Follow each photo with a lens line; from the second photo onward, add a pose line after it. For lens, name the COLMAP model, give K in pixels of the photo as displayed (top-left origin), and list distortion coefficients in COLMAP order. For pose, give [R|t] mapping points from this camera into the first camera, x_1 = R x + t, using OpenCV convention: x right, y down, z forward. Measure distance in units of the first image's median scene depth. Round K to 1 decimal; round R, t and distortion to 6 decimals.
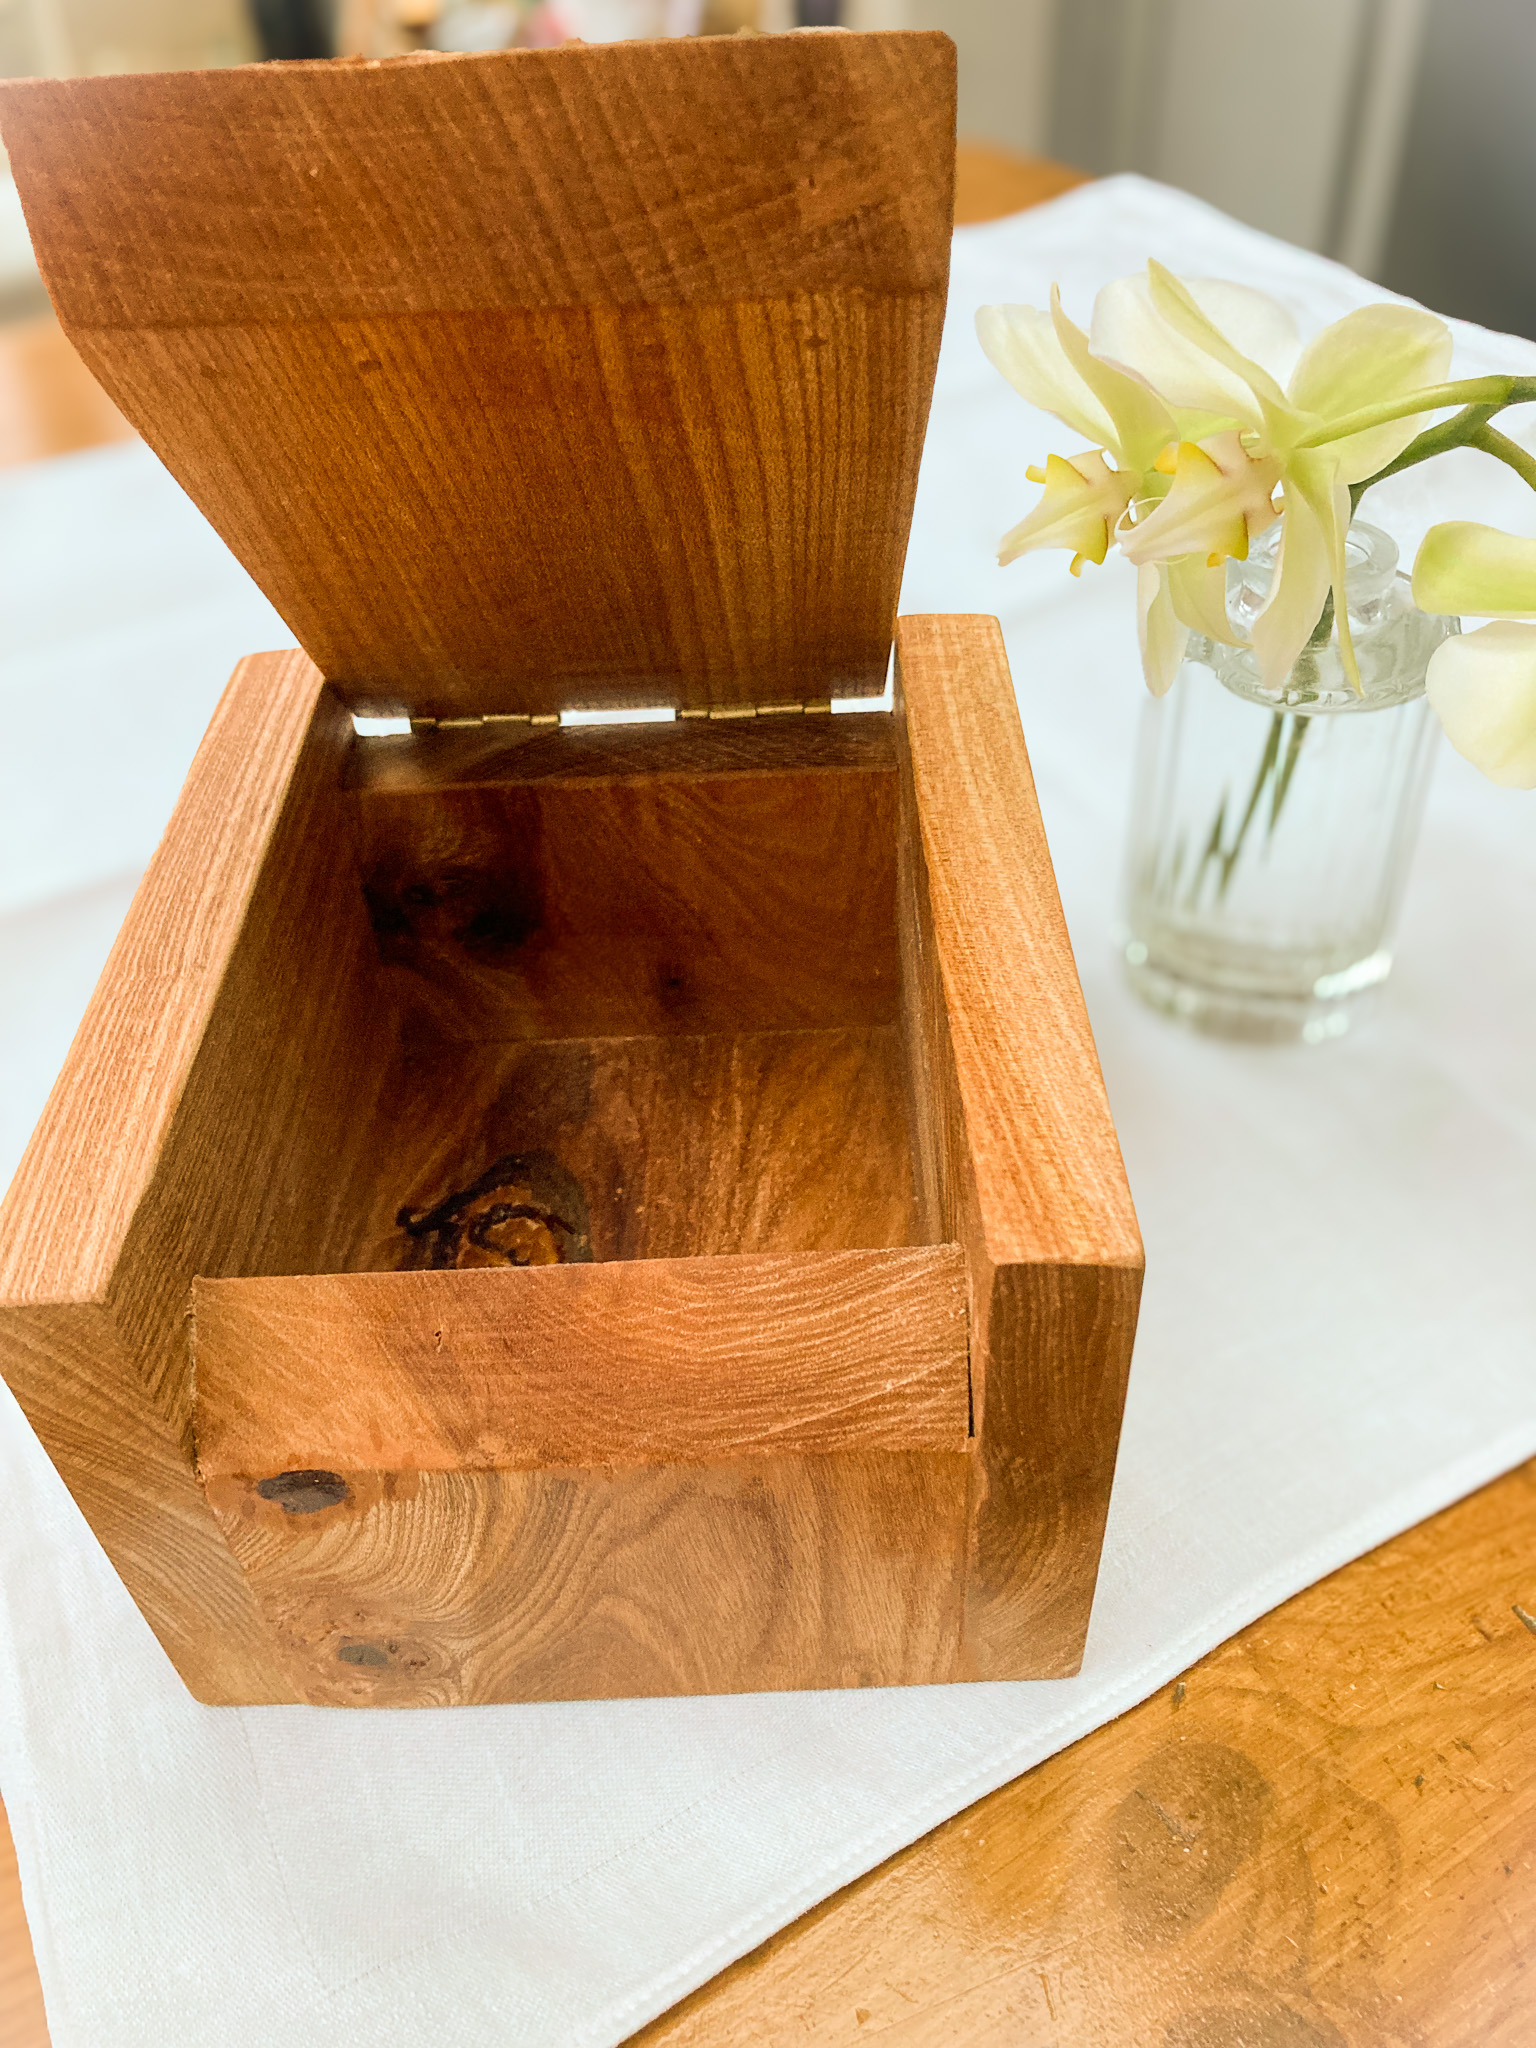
lens RADIAL K [[1672.3, 0, 738.3], [0, 1672.3, 1027.7], [0, 0, 1]] dist [0.098328, -0.282032]
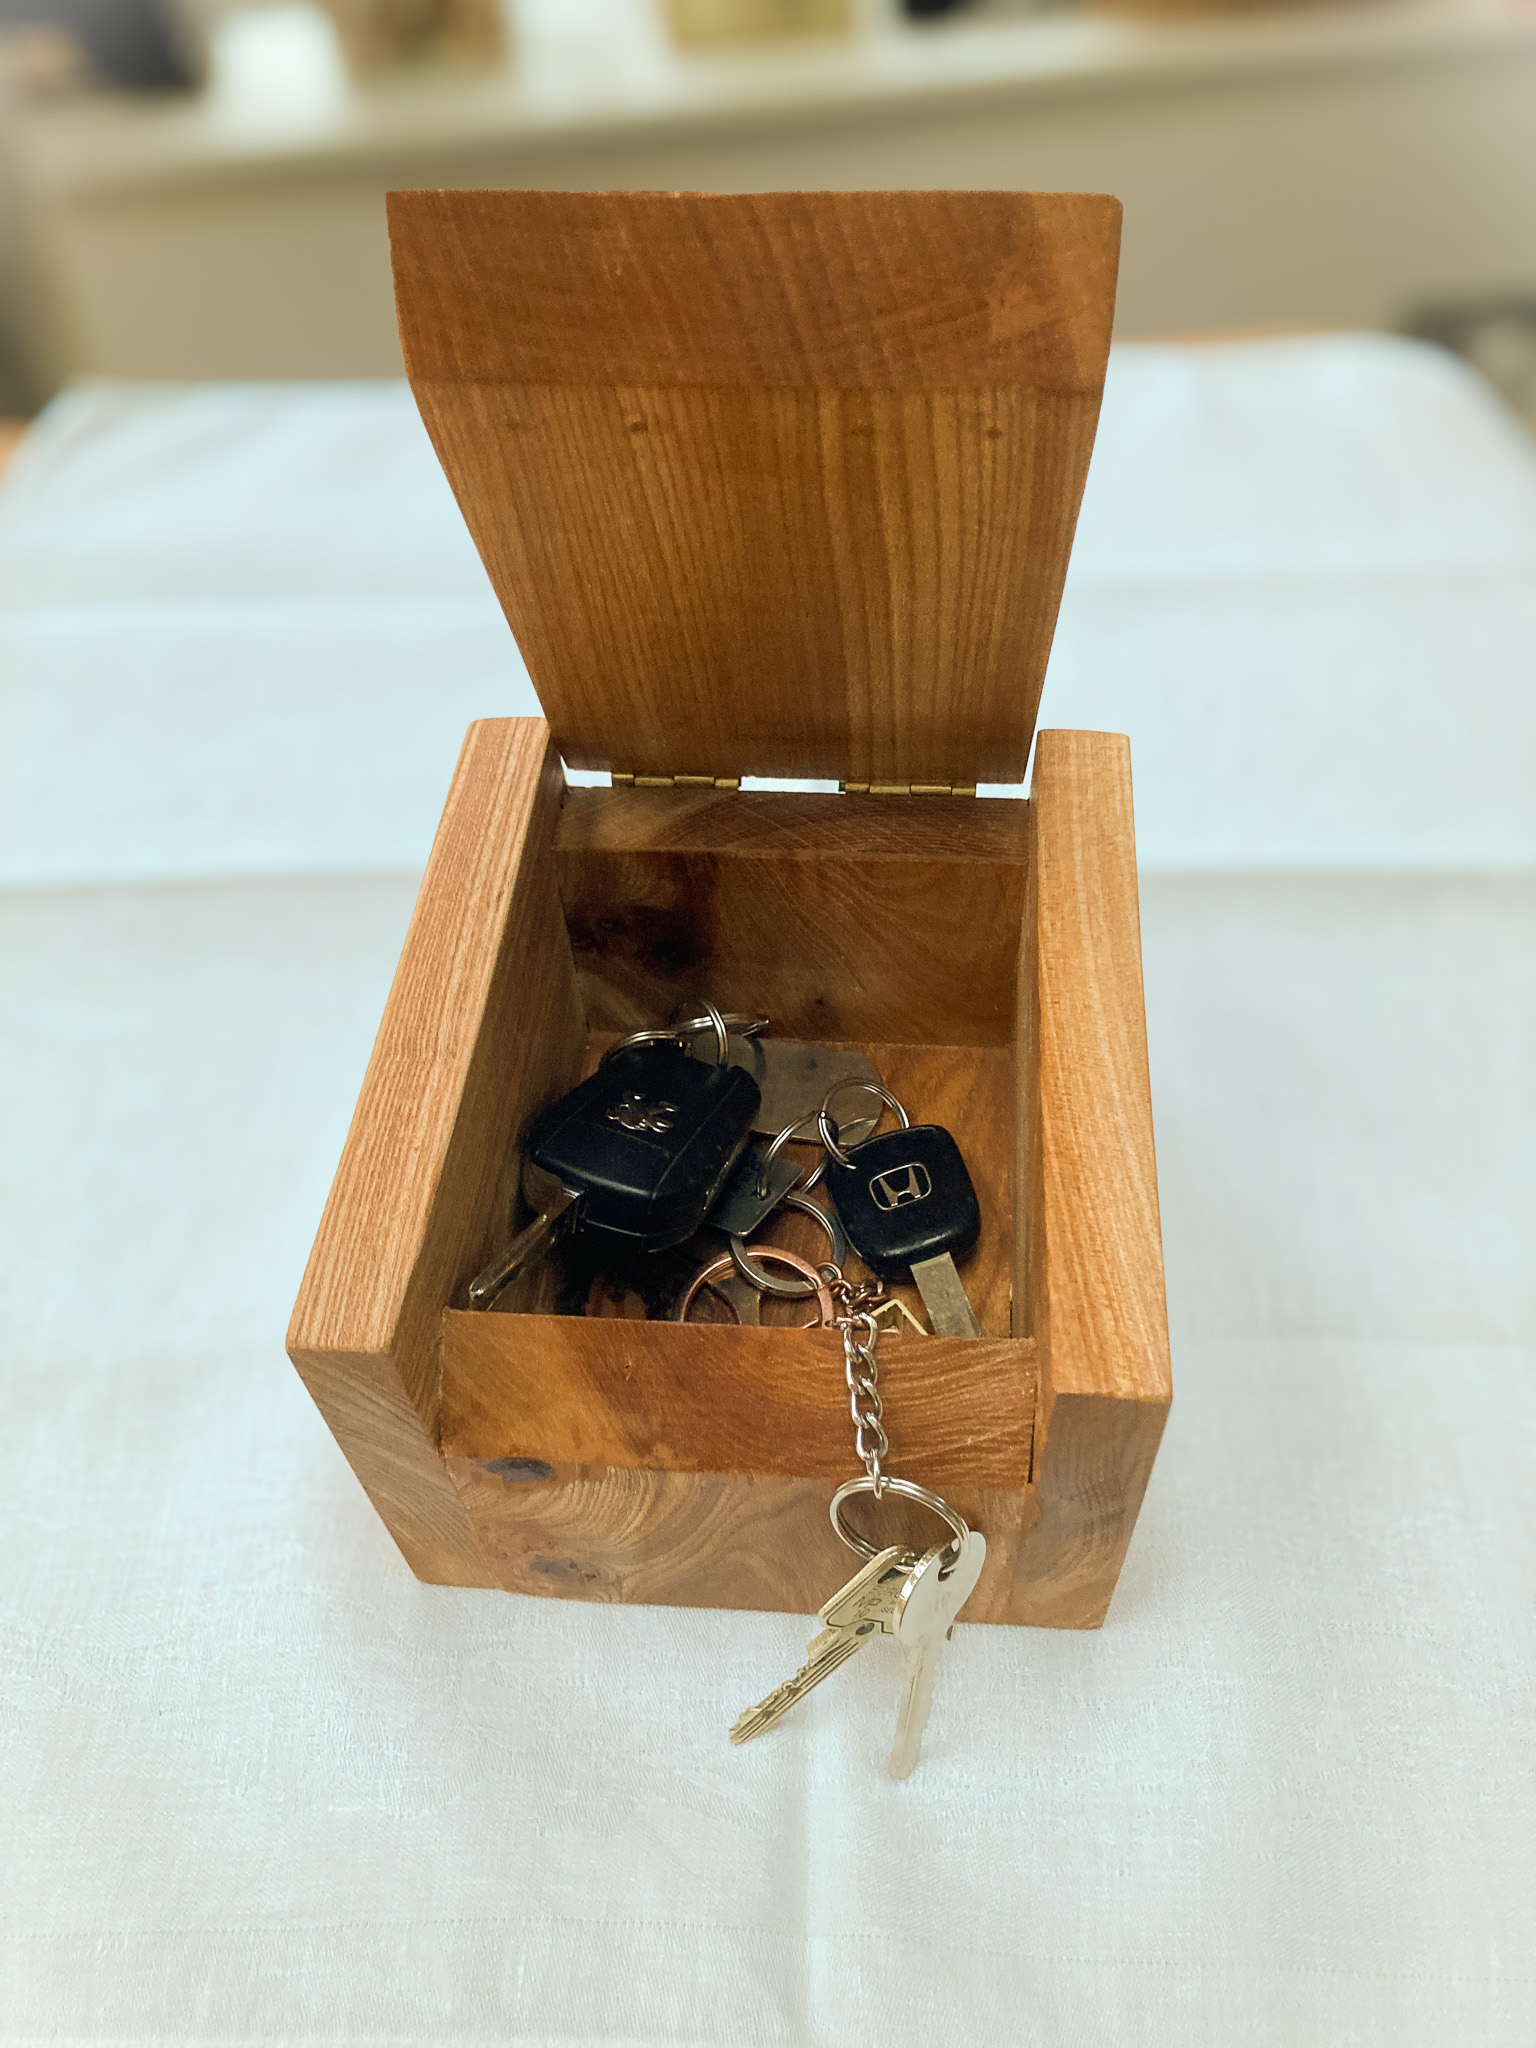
lens RADIAL K [[1684.5, 0, 768.0], [0, 1684.5, 1024.0], [0, 0, 1]] dist [0.101685, -0.001393]
pose [[0.996034, 0.078345, -0.042176, -0.032698], [-0.069822, 0.982039, 0.175283, -0.296733], [0.055151, -0.171643, 0.983614, -0.225957]]
